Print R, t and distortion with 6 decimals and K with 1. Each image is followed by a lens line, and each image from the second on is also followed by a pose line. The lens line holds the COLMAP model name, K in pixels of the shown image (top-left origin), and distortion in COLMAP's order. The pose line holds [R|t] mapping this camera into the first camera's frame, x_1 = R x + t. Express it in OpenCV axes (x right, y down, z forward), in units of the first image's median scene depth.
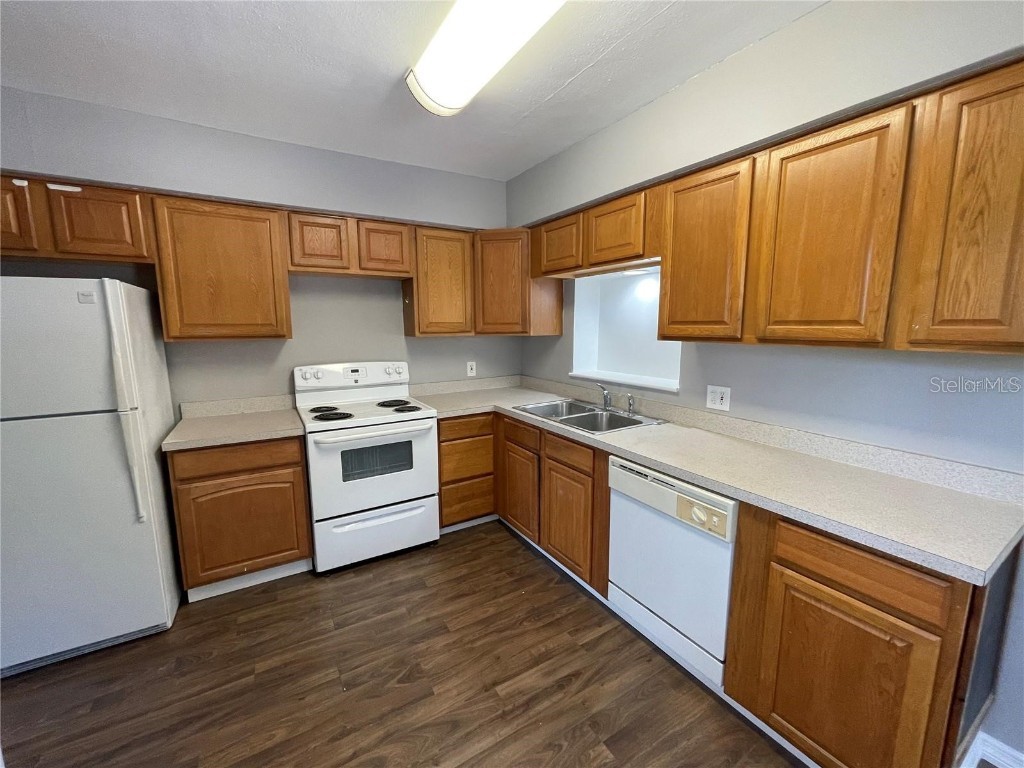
lens RADIAL K [[413.2, 0, 511.1], [0, 413.2, 383.2], [0, 0, 1]] dist [0.001996, -0.000828]
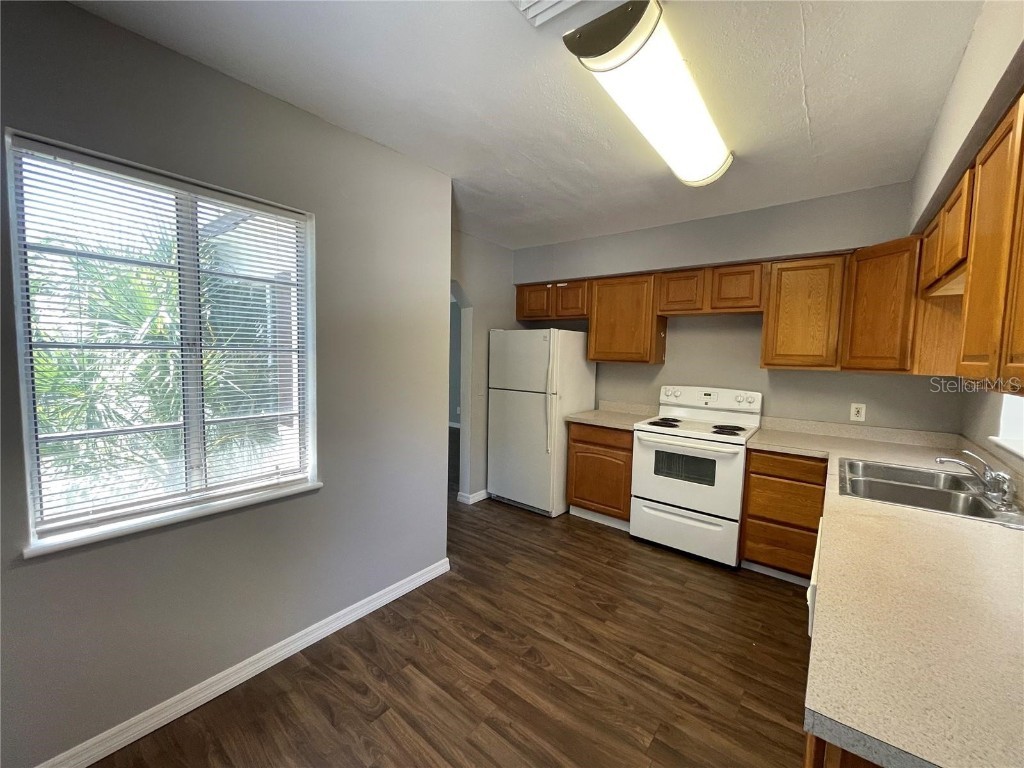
lens RADIAL K [[413.2, 0, 513.3], [0, 413.2, 382.8], [0, 0, 1]] dist [0.001996, -0.000828]
pose [[0.353203, 0.081689, -0.931974, 0.635009], [-0.157706, 0.987124, 0.026755, -0.009386], [0.922159, 0.137528, 0.361538, 0.088565]]
